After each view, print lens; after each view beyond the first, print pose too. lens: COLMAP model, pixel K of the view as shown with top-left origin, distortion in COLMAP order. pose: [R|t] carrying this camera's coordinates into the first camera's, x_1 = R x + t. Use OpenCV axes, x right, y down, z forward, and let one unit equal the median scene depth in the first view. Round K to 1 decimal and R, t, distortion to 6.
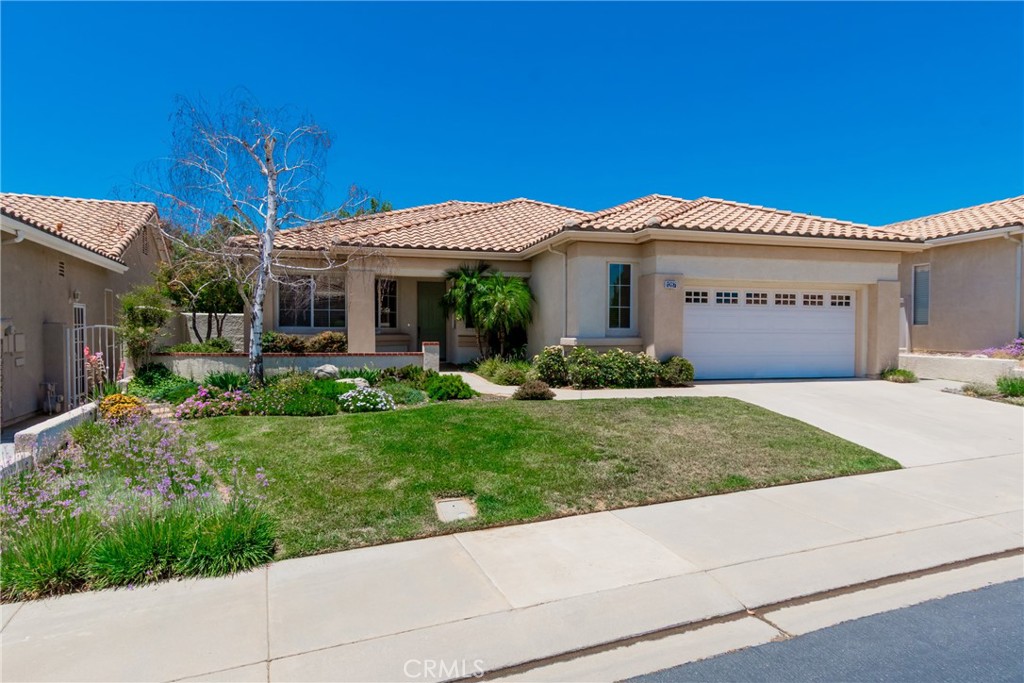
lens RADIAL K [[591.4, 0, 512.0], [0, 591.4, 341.5], [0, 0, 1]] dist [0.005032, -0.000245]
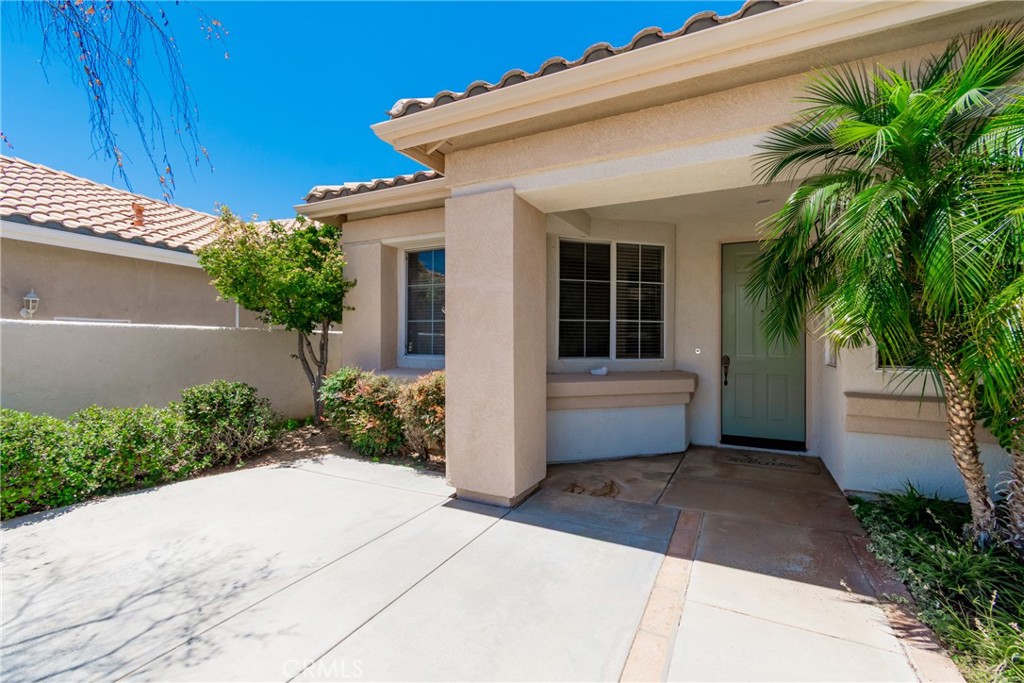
lens RADIAL K [[463.4, 0, 512.0], [0, 463.4, 341.5], [0, 0, 1]] dist [0.000342, 0.000024]
pose [[0.724965, 0.014407, -0.688635, -0.068413], [-0.015797, 0.999866, 0.004288, -0.046767], [0.688604, 0.007770, 0.725096, 0.931732]]
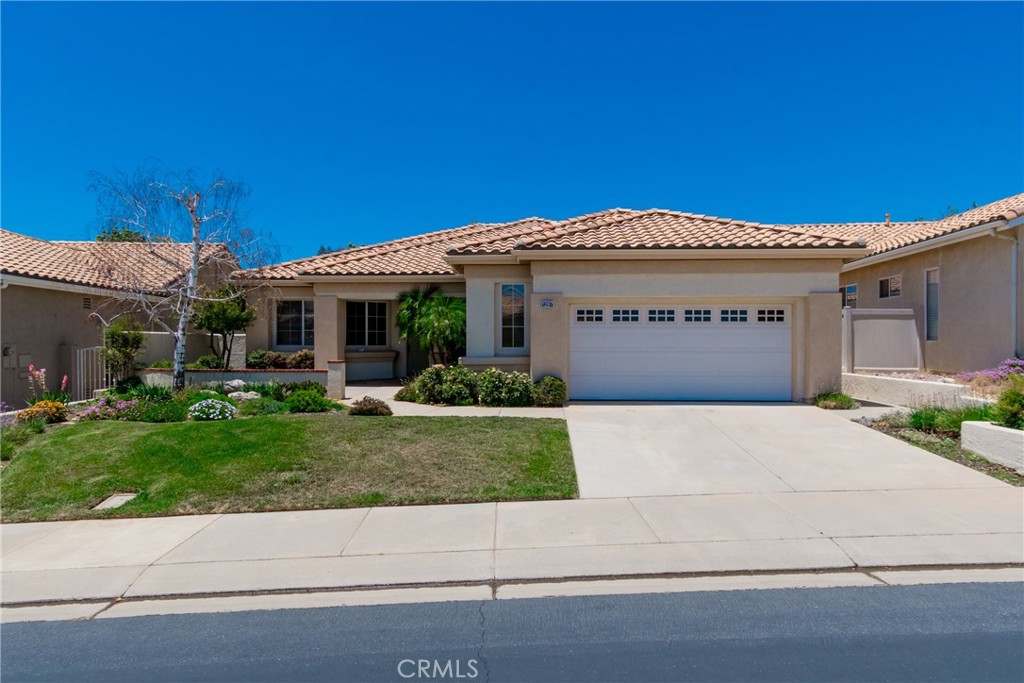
lens RADIAL K [[591.4, 0, 512.0], [0, 591.4, 341.5], [0, 0, 1]] dist [0.005032, -0.000245]
pose [[0.954012, -0.004287, -0.299738, 0.481397], [-0.001416, 0.999822, -0.018807, -0.013325], [0.299765, 0.018367, 0.953836, 0.027625]]
